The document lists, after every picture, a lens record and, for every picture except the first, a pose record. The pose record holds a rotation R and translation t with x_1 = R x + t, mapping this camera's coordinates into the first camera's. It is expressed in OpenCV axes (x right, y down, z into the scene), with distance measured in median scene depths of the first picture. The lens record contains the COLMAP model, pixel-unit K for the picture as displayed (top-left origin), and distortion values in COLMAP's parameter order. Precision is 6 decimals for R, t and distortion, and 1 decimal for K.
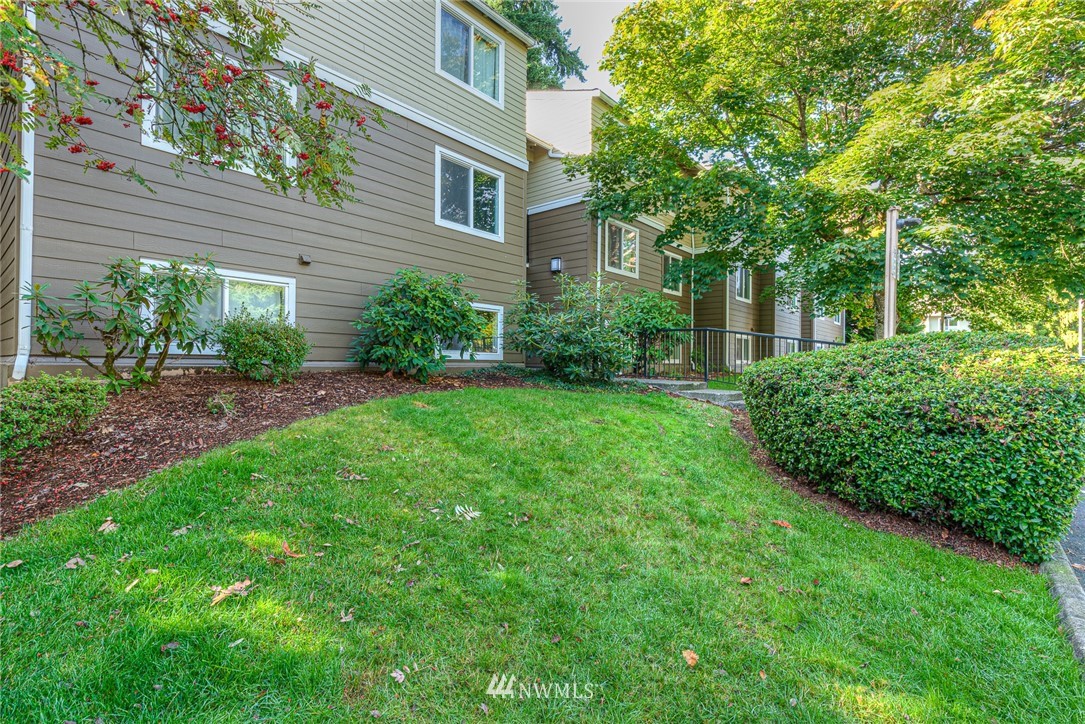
lens RADIAL K [[510.4, 0, 542.4], [0, 510.4, 362.8], [0, 0, 1]] dist [0.003096, 0.000367]
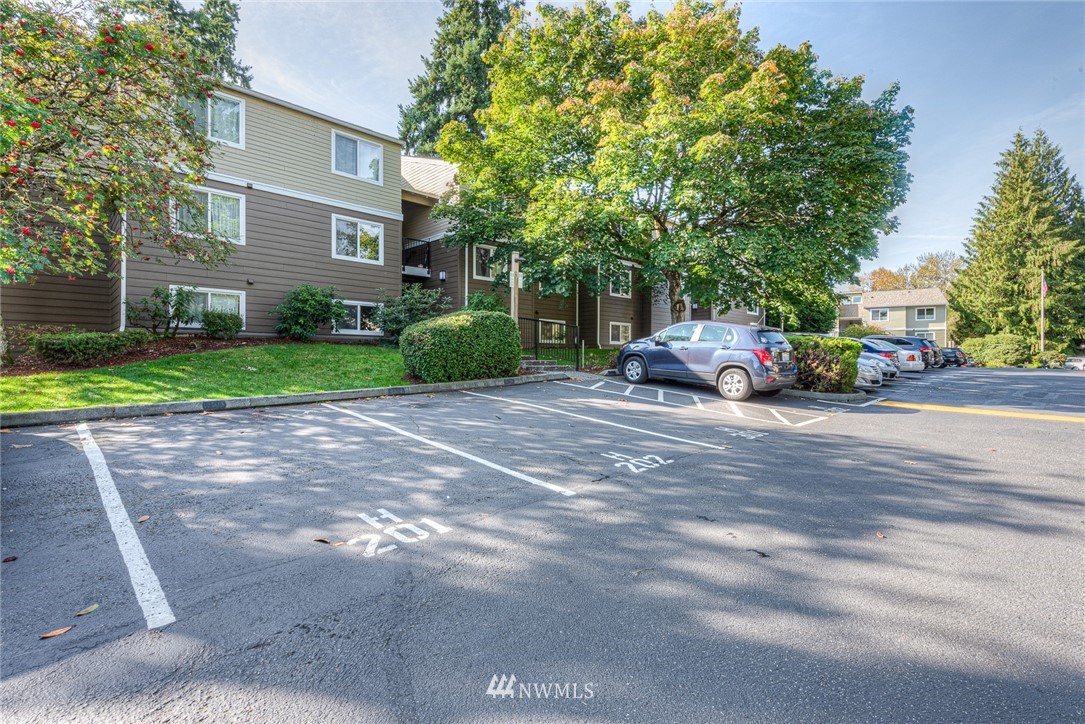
lens RADIAL K [[510.4, 0, 542.9], [0, 510.4, 361.3], [0, 0, 1]] dist [0.003096, 0.000367]
pose [[0.994622, -0.002412, -0.103548, 1.047943], [0.002917, 0.999985, 0.004720, 0.123517], [0.103535, -0.004997, 0.994613, -1.038082]]
